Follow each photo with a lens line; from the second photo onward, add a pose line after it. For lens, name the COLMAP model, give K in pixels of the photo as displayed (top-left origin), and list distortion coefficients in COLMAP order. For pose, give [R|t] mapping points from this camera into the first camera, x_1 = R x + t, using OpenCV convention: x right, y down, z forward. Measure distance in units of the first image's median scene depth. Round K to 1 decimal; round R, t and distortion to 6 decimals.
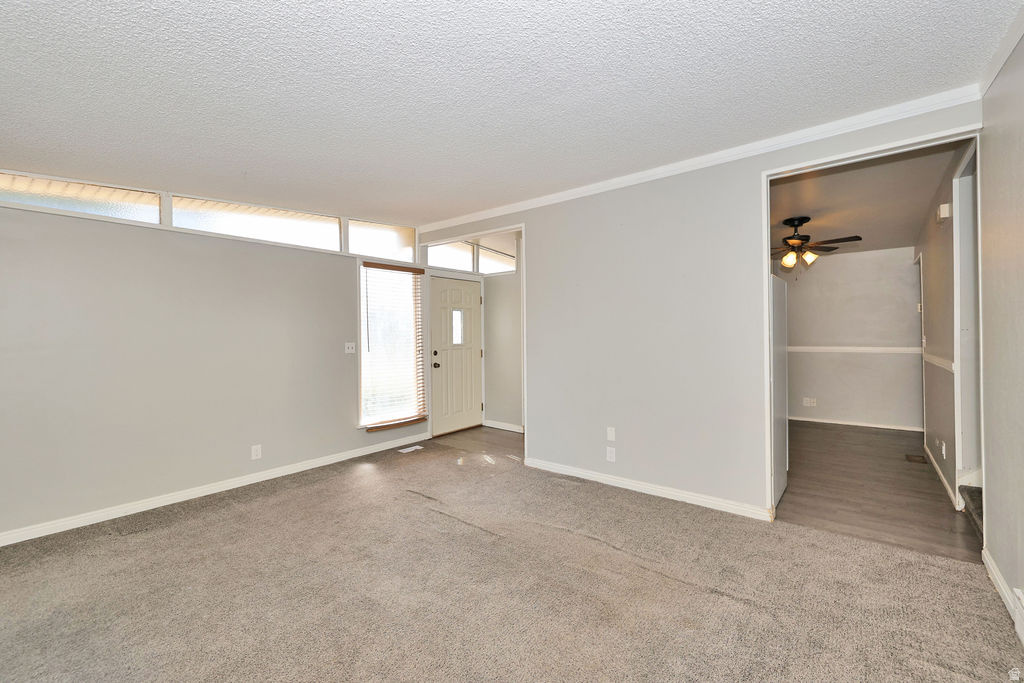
lens RADIAL K [[433.9, 0, 512.2], [0, 433.9, 312.0], [0, 0, 1]] dist [-0.001789, -0.000298]
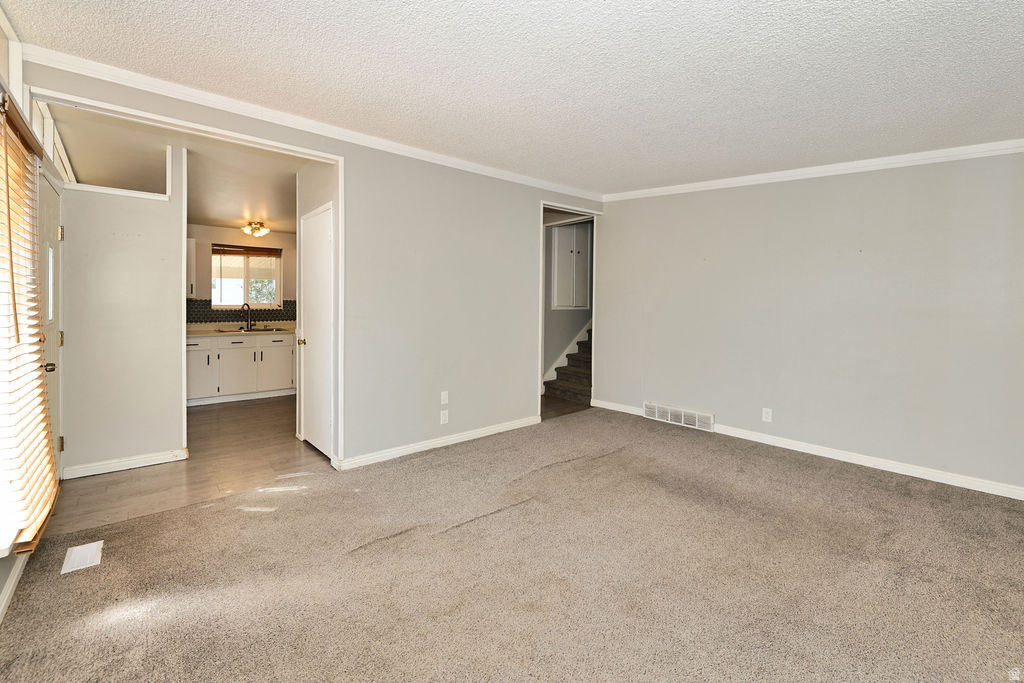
lens RADIAL K [[433.9, 0, 512.2], [0, 433.9, 312.0], [0, 0, 1]] dist [-0.001789, -0.000298]
pose [[0.168214, -0.008866, 0.985711, -0.813758], [-0.058830, 0.998087, 0.019017, 0.042124], [-0.983993, -0.061188, 0.167370, 0.691661]]
